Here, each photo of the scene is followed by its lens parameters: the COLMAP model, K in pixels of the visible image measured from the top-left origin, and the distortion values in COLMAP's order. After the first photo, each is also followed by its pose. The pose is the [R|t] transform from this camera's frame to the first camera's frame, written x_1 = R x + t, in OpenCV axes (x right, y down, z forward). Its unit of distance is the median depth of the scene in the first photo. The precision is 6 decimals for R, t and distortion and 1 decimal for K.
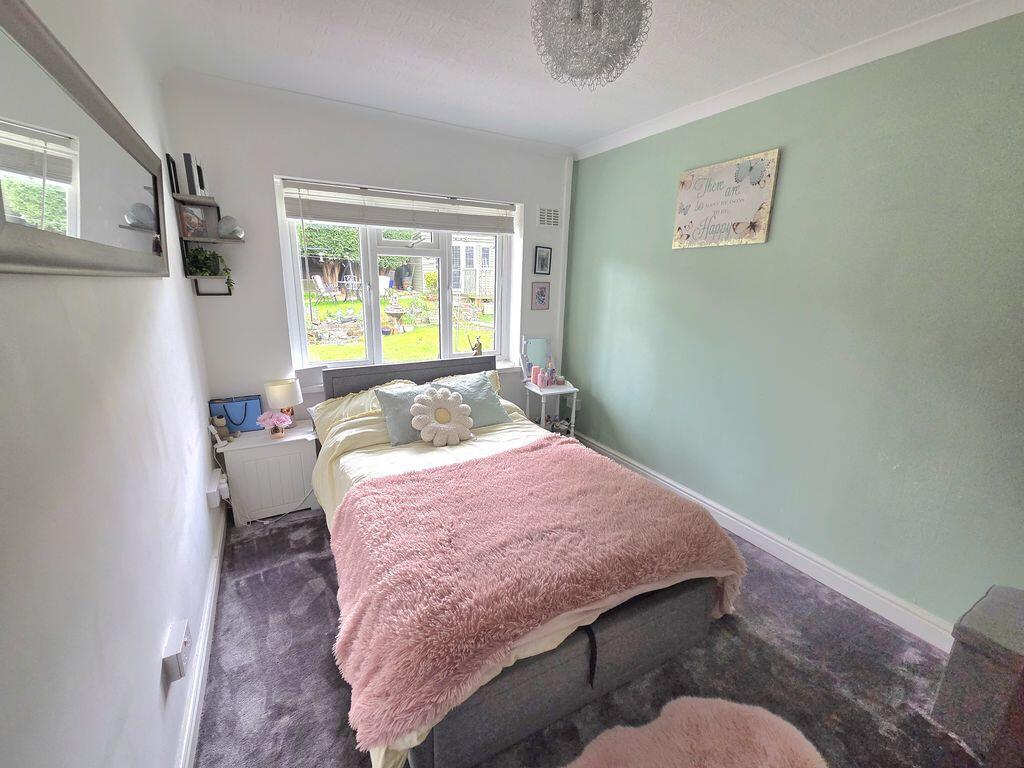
lens RADIAL K [[423.0, 0, 507.3], [0, 423.0, 382.9], [0, 0, 1]] dist [-0.005299, -0.001917]
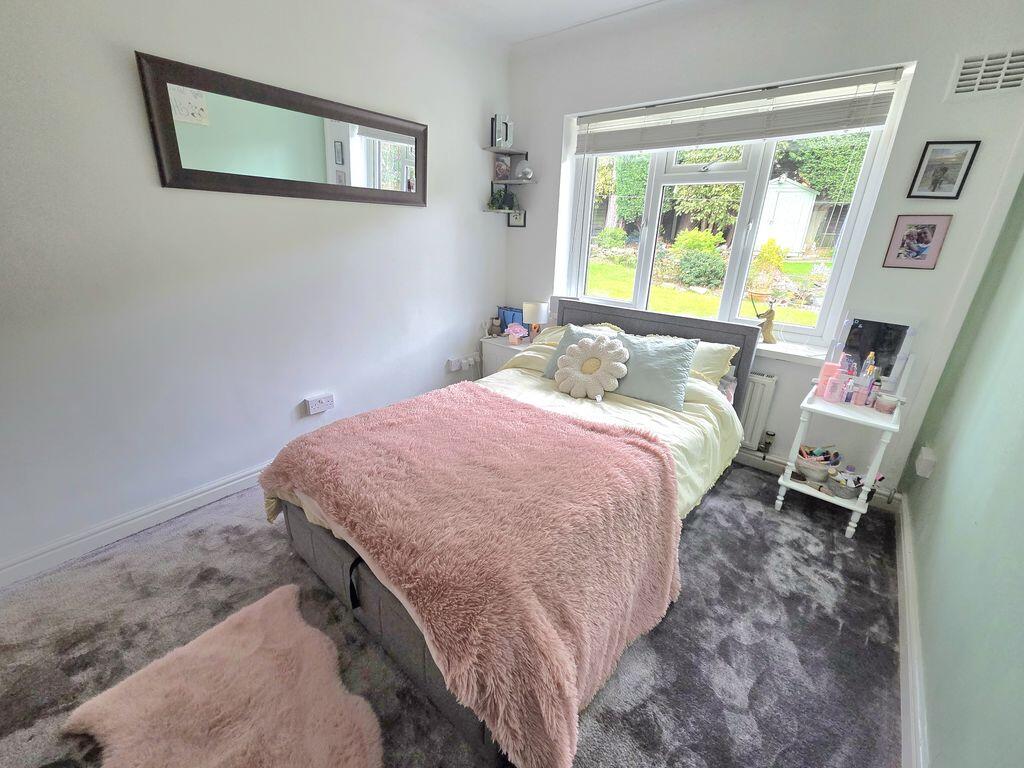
lens RADIAL K [[423.0, 0, 508.1], [0, 423.0, 386.8], [0, 0, 1]] dist [-0.005299, -0.001917]
pose [[0.350428, 0.324955, -0.878410, 0.560475], [-0.241335, 0.937540, 0.250552, -0.059688], [0.904963, 0.124190, 0.406963, 0.466111]]
